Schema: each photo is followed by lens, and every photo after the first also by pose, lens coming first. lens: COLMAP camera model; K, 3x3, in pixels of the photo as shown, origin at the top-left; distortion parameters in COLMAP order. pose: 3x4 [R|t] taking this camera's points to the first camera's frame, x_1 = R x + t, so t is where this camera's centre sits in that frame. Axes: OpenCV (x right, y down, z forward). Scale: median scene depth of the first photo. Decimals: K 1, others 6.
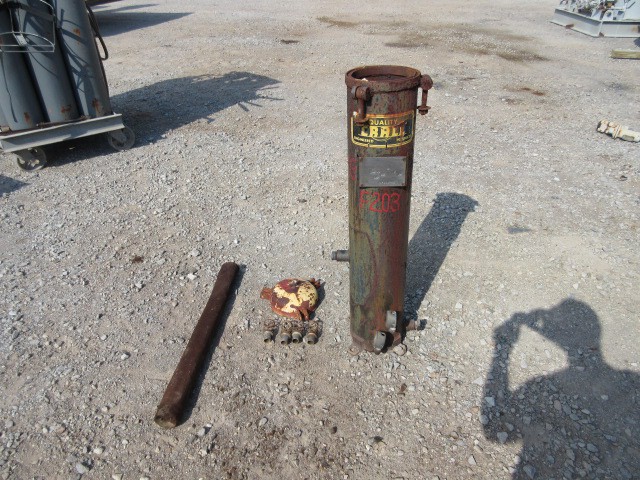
lens RADIAL K [[477.6, 0, 320.2], [0, 477.6, 238.5], [0, 0, 1]] dist [-0.000090, 0.000969]
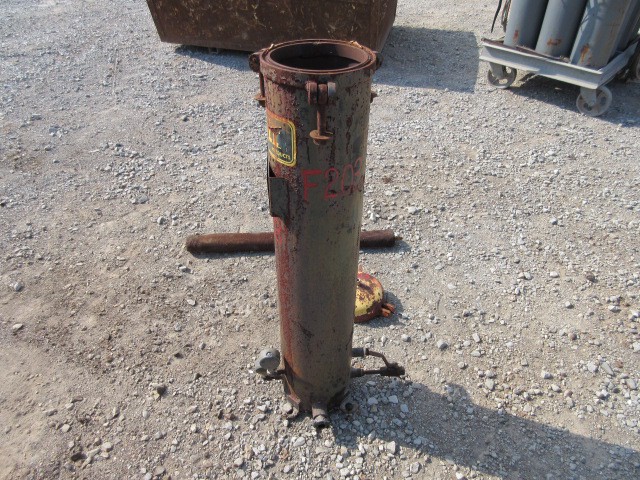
lens RADIAL K [[477.6, 0, 320.3], [0, 477.6, 240.1], [0, 0, 1]] dist [-0.000090, 0.000969]
pose [[0.144471, 0.635879, -0.758146, 0.346401], [-0.531524, 0.696132, 0.482579, -0.215530], [0.834632, 0.333254, 0.438556, 0.356780]]
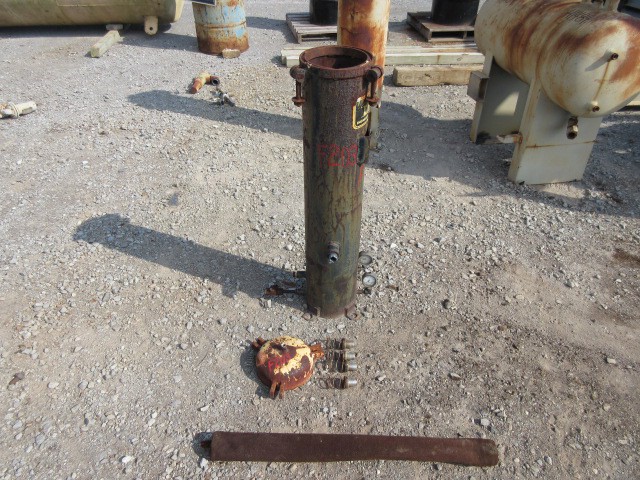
lens RADIAL K [[477.6, 0, 321.4], [0, 477.6, 241.4], [0, 0, 1]] dist [-0.000090, 0.000969]
pose [[-0.065506, -0.593299, 0.802312, -0.399886], [0.523808, 0.663906, 0.533717, -0.283255], [-0.849314, 0.455219, 0.267285, 0.416241]]
